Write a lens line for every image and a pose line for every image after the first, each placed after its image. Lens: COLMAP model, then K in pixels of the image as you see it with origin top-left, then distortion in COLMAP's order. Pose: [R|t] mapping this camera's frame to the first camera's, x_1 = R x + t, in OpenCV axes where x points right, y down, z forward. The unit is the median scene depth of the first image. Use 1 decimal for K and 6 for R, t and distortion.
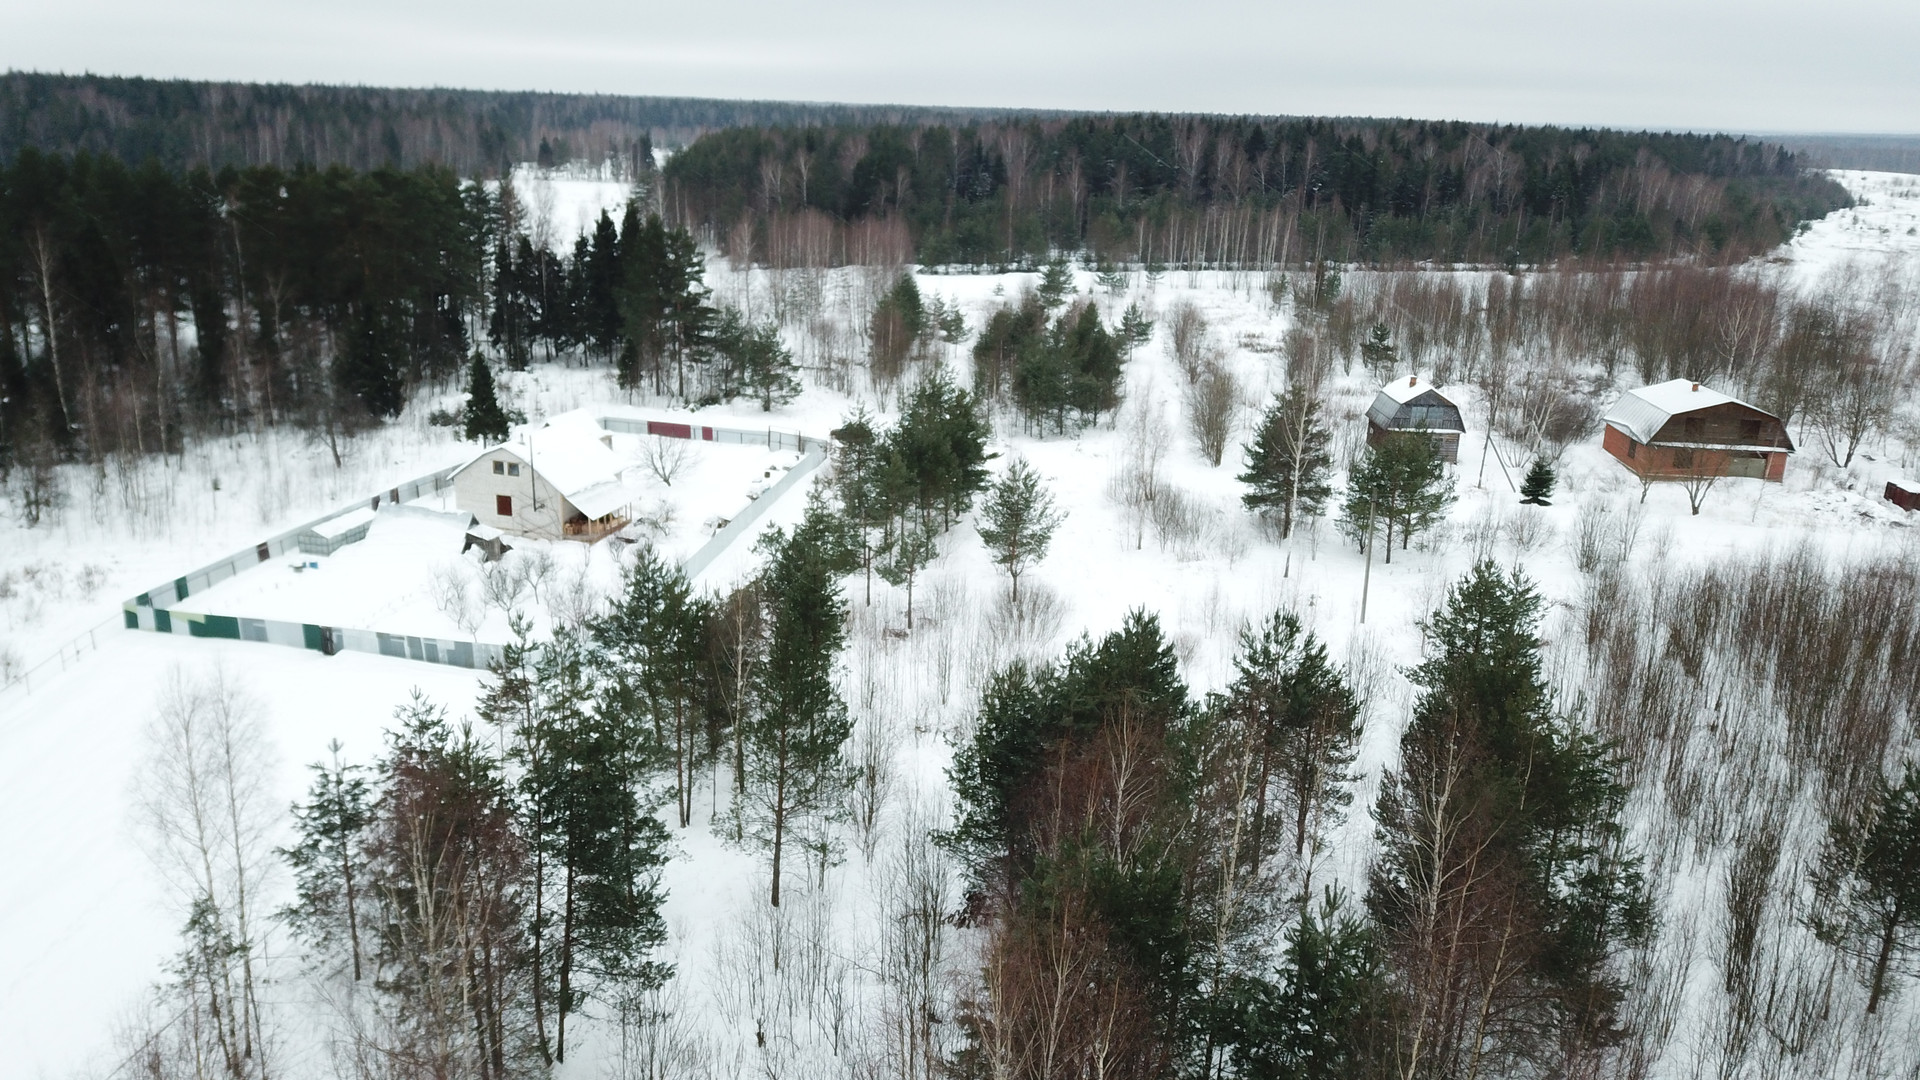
lens RADIAL K [[1455.0, 0, 960.0], [0, 1455.0, 540.0], [0, 0, 1]] dist [0.007758, -0.000288]
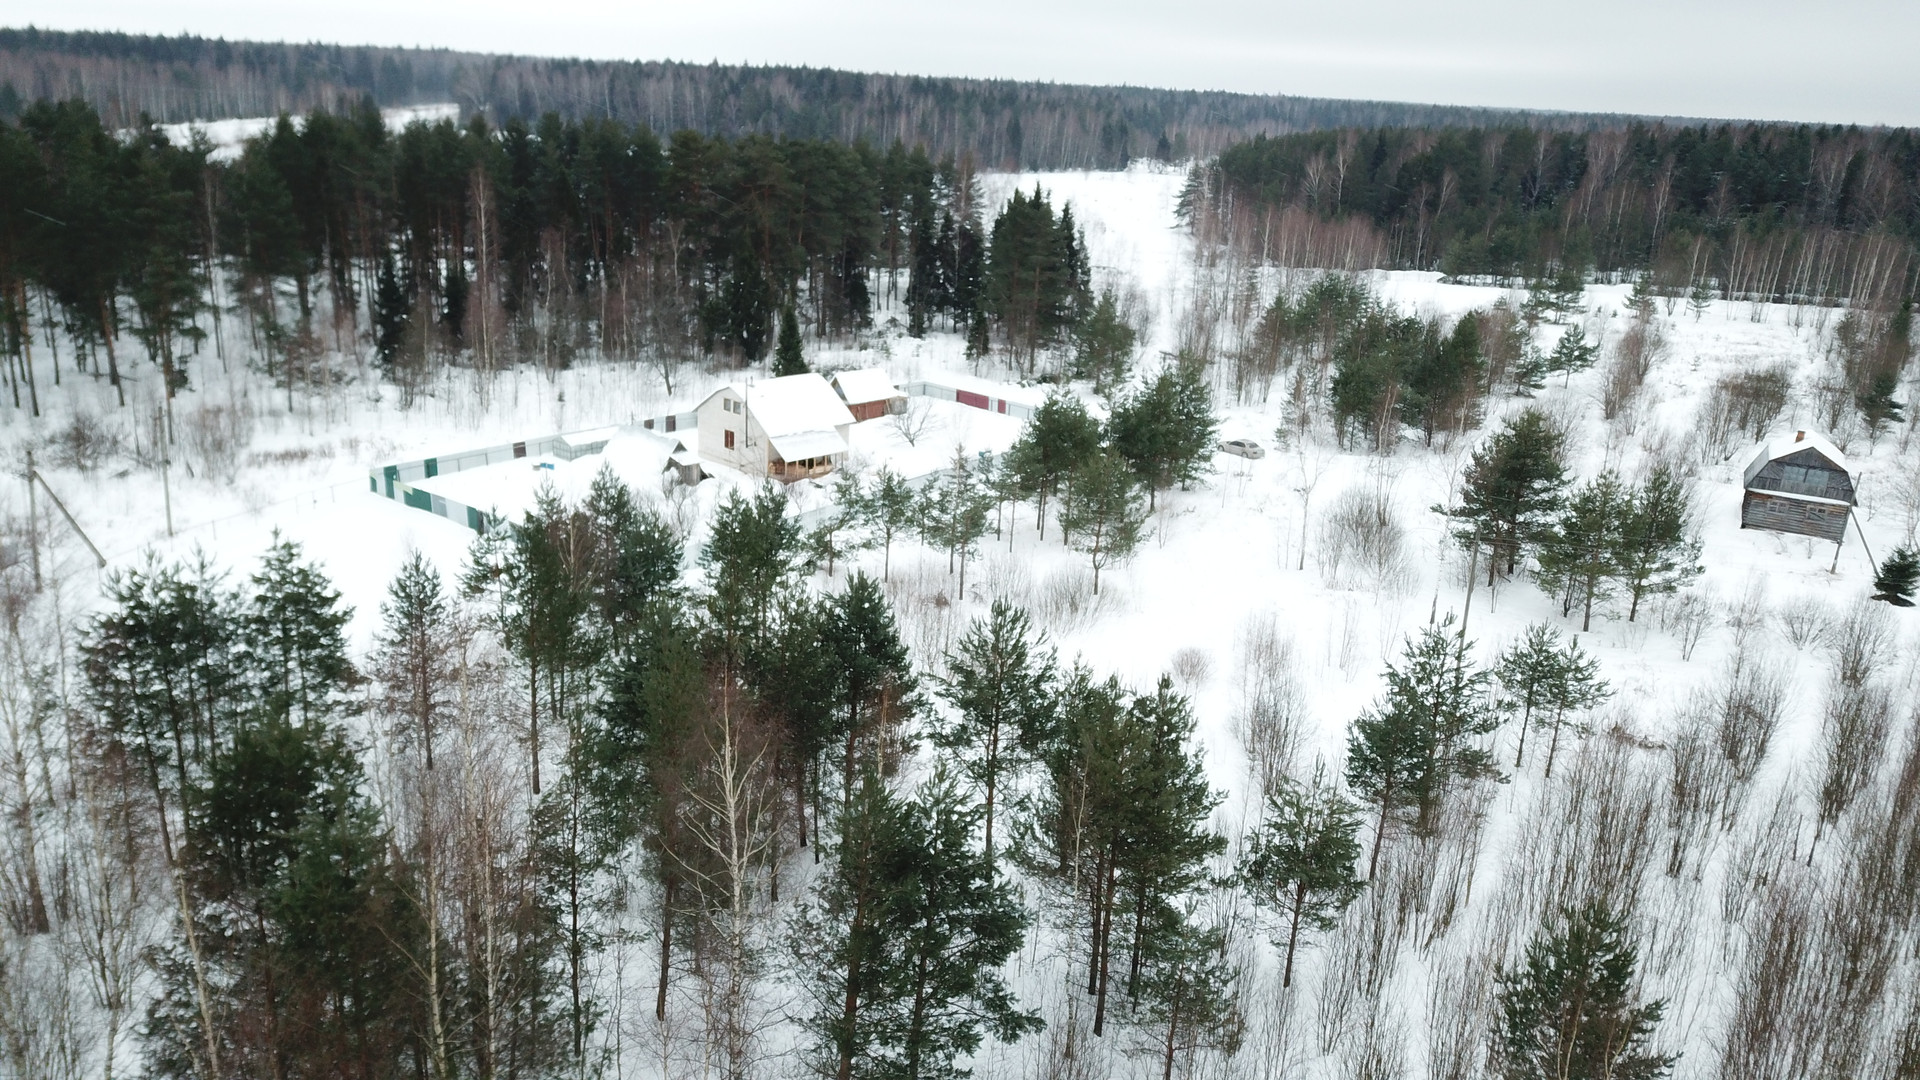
lens RADIAL K [[1481.3, 0, 960.2], [0, 1481.3, 501.4], [0, 0, 1]] dist [0.001865, 0.000516]
pose [[0.893520, 0.135635, -0.428047, 0.311481], [-0.148636, 0.988887, 0.003080, -0.006645], [0.423708, 0.060871, 0.903751, 0.063165]]
